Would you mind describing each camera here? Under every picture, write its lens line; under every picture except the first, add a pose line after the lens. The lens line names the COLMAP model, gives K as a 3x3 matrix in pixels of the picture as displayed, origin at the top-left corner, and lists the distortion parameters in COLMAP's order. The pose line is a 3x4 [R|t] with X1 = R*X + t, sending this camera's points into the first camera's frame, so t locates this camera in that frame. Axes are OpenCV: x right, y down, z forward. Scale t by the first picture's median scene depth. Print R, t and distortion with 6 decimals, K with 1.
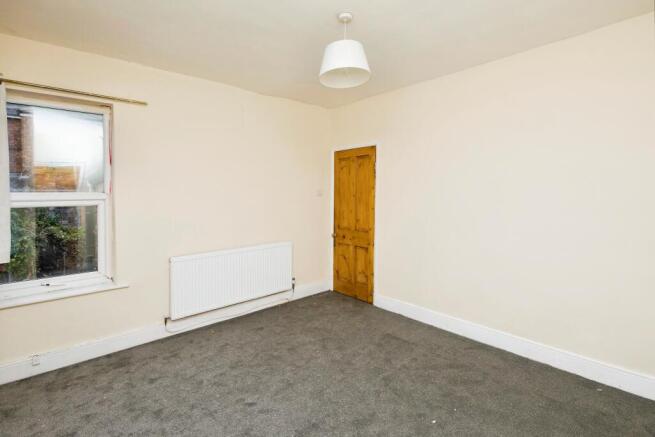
lens RADIAL K [[303.6, 0, 337.1], [0, 303.6, 206.4], [0, 0, 1]] dist [0.001422, 0.000630]
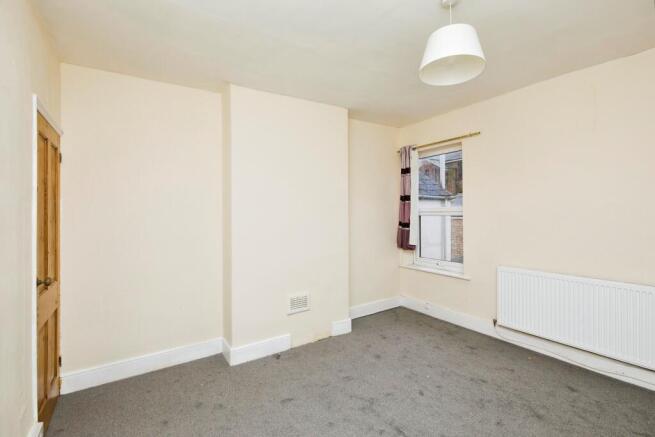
lens RADIAL K [[303.6, 0, 328.4], [0, 303.6, 212.5], [0, 0, 1]] dist [0.001422, 0.000630]
pose [[-0.163160, 0.009648, -0.986552, 0.641769], [-0.028643, 0.999484, 0.014511, -0.021011], [0.986184, 0.030626, -0.162800, 0.597322]]
